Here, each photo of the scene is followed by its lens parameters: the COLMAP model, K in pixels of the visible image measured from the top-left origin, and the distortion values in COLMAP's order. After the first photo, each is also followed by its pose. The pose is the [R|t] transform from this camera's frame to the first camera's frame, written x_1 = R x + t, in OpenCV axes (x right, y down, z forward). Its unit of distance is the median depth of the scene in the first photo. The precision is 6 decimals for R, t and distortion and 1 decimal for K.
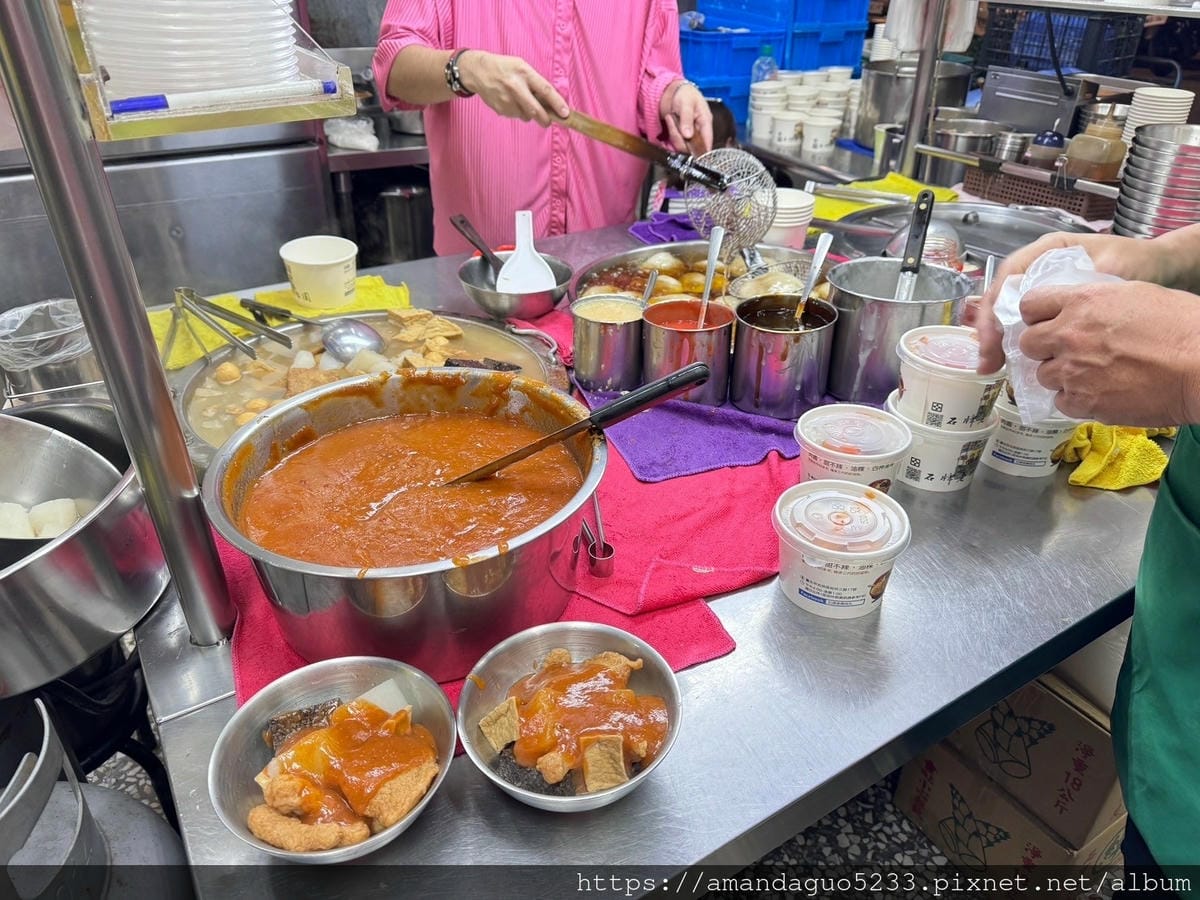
lens RADIAL K [[832.8, 0, 602.6], [0, 832.8, 453.5], [0, 0, 1]] dist [-0.004100, -0.002765]
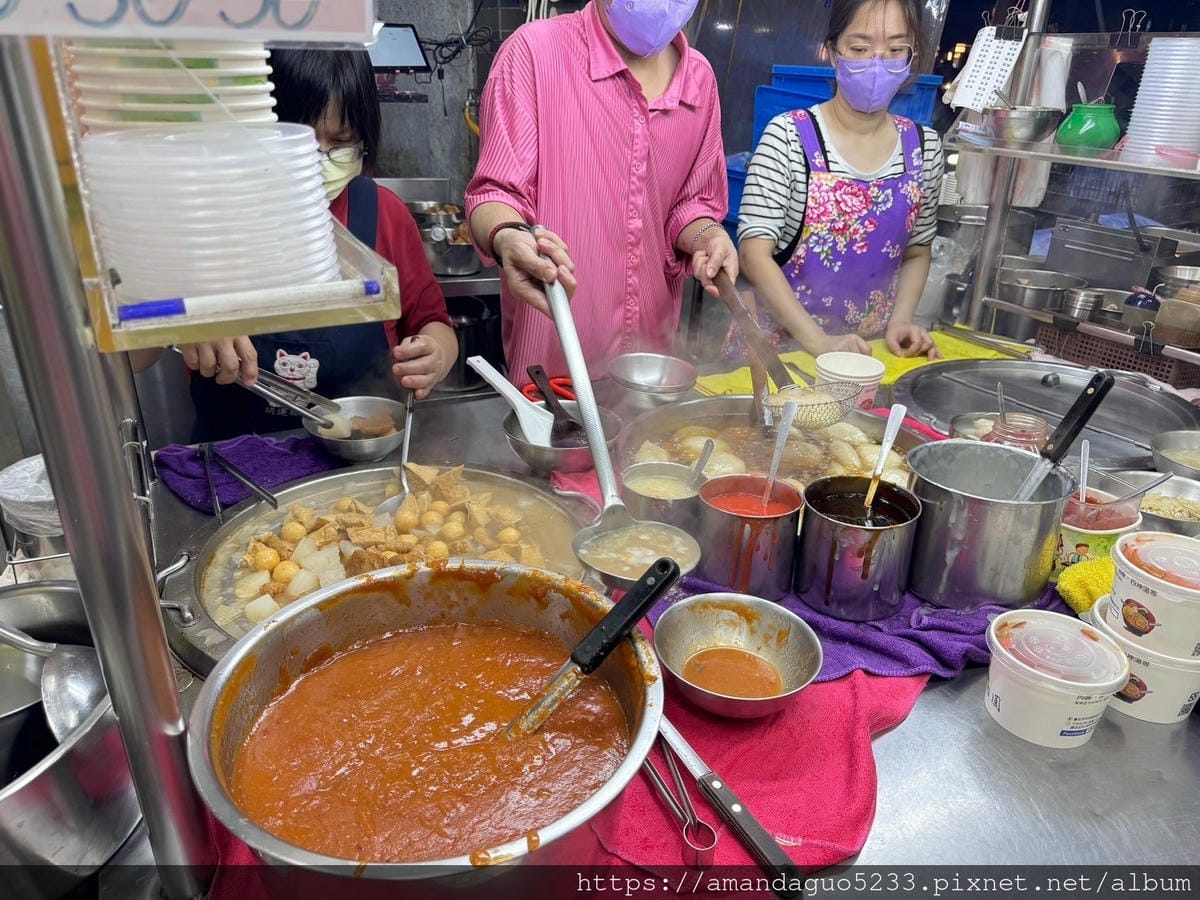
lens RADIAL K [[832.8, 0, 598.0], [0, 832.8, 444.2], [0, 0, 1]] dist [-0.004100, -0.002765]
pose [[0.998329, 0.041575, -0.040138, -0.028319], [-0.046175, 0.991521, -0.121467, -0.104264], [0.034747, 0.123117, 0.991784, 0.092306]]
